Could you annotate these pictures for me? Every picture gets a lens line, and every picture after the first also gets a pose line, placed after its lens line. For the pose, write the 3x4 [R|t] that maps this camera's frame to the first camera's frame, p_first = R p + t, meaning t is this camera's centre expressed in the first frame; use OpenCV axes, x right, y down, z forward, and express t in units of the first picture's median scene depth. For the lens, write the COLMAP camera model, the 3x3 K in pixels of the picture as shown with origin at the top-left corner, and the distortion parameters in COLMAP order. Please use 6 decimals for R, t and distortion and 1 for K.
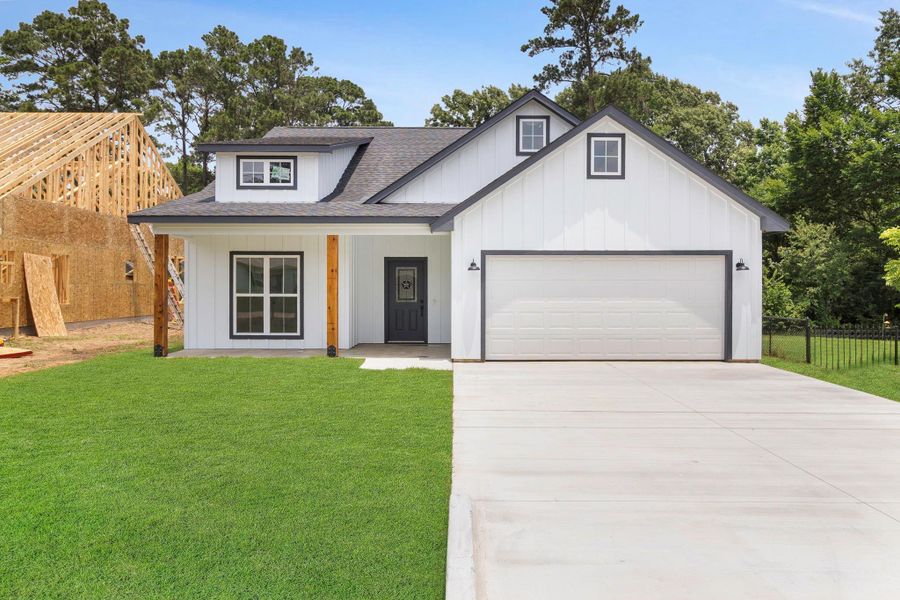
lens RADIAL K [[621.1, 0, 465.1], [0, 621.1, 286.4], [0, 0, 1]] dist [0.008100, -0.004078]
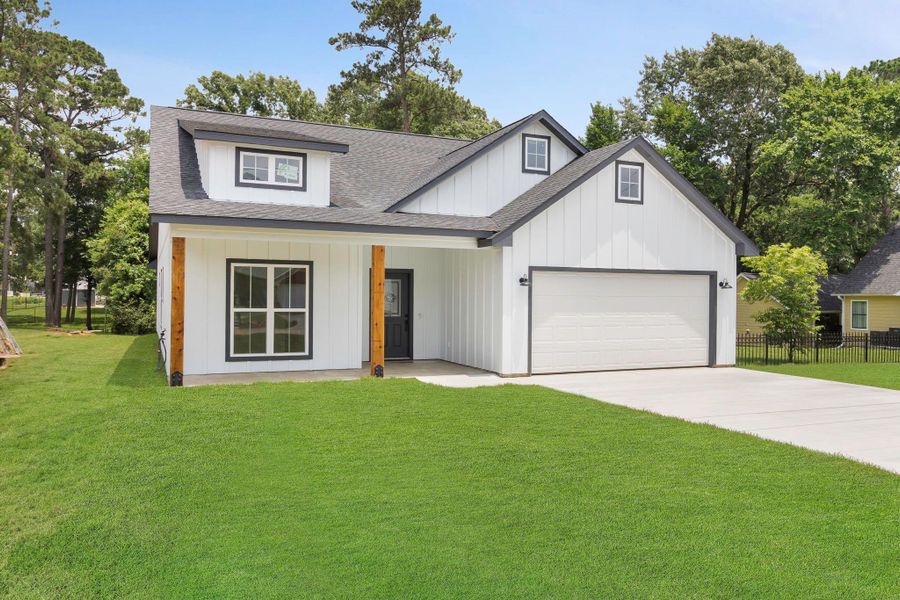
lens RADIAL K [[667.5, 0, 449.4], [0, 667.5, 297.7], [0, 0, 1]] dist [-0.011942, 0.029905]
pose [[0.920433, 0.005268, 0.390866, -0.446660], [-0.006441, 0.999978, 0.001691, -0.006411], [-0.390848, -0.004074, 0.920446, 0.040090]]
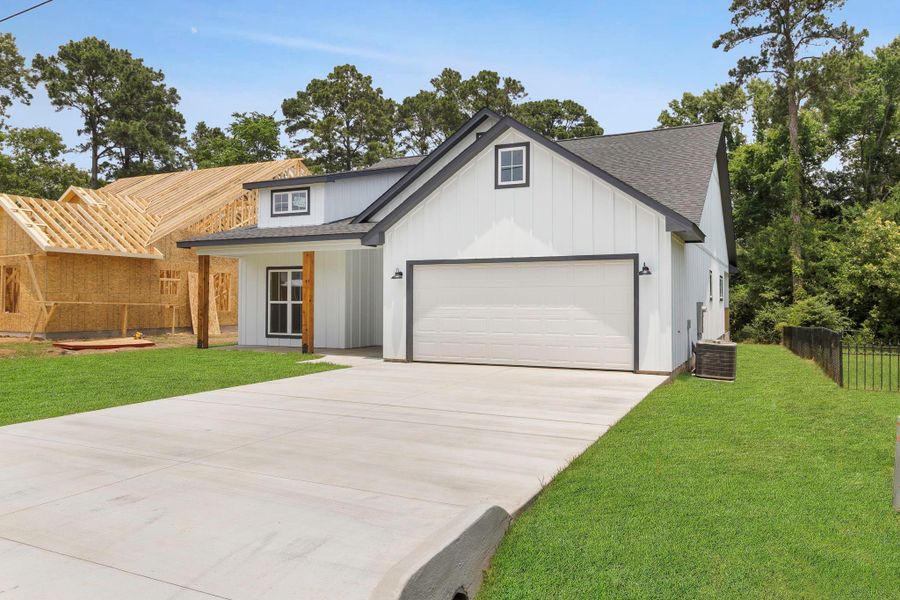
lens RADIAL K [[621.1, 0, 481.2], [0, 621.1, 281.7], [0, 0, 1]] dist [0.008100, -0.004078]
pose [[0.911977, -0.012994, -0.410036, 0.514400], [0.000089, 0.999504, -0.031476, 0.011898], [0.410242, 0.028669, 0.911526, 0.043199]]
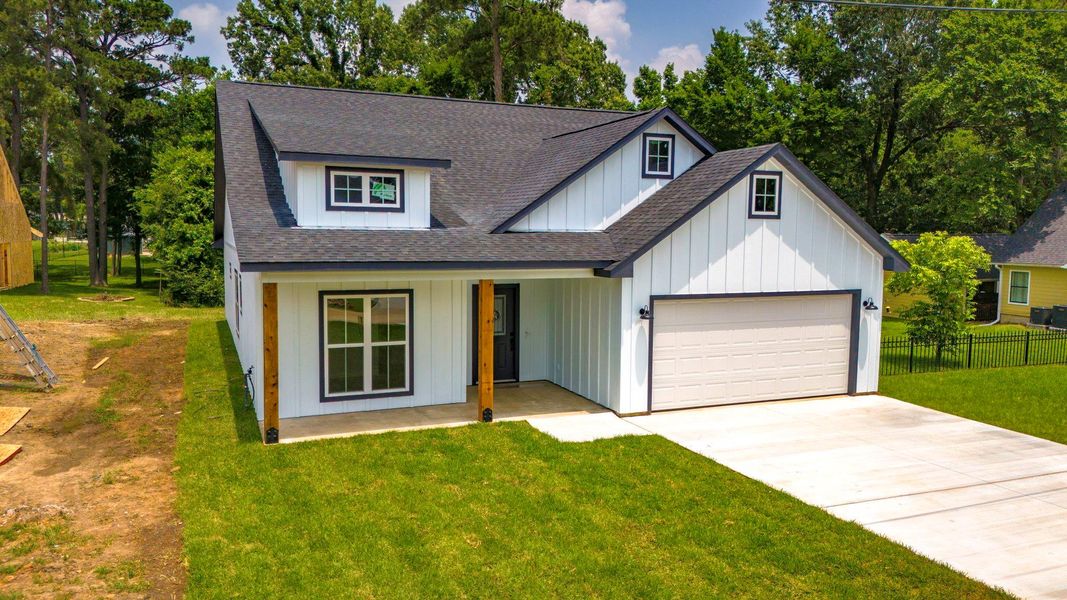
lens RADIAL K [[749.9, 0, 529.8], [0, 749.9, 302.4], [0, 0, 1]] dist [0.059784, -0.020019]
pose [[0.926290, -0.028967, 0.375697, -0.479730], [-0.007074, 0.995528, 0.094199, -0.130197], [-0.376745, -0.089913, 0.921943, 0.034997]]
